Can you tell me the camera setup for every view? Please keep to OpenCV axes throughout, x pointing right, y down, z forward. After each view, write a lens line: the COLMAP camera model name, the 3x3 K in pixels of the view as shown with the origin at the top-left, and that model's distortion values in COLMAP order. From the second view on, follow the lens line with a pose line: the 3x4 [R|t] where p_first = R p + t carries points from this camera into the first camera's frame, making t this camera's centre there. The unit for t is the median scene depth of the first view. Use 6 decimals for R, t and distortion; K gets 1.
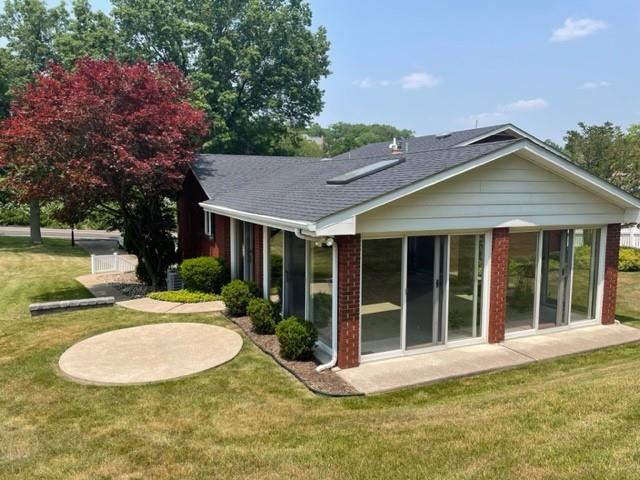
lens RADIAL K [[490.0, 0, 320.0], [0, 490.0, 240.0], [0, 0, 1]] dist [0.051888, -0.002852]
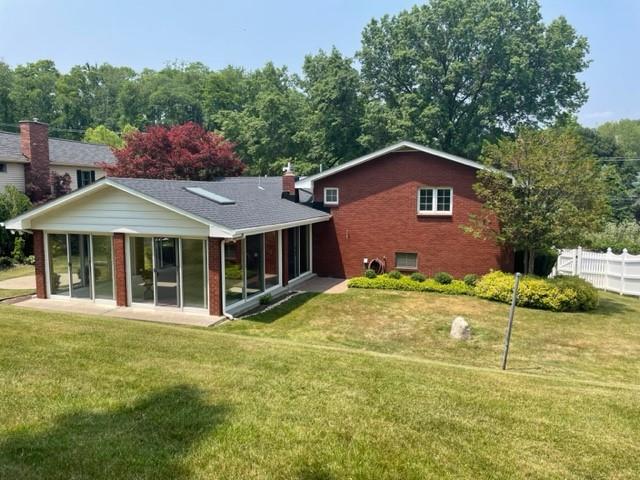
lens RADIAL K [[490.0, 0, 320.0], [0, 490.0, 240.0], [0, 0, 1]] dist [0.051888, -0.002852]
pose [[0.696523, 0.068629, -0.714245, 1.799365], [-0.072474, 0.997054, 0.025127, -0.081794], [0.713865, 0.034263, 0.699445, 0.325399]]
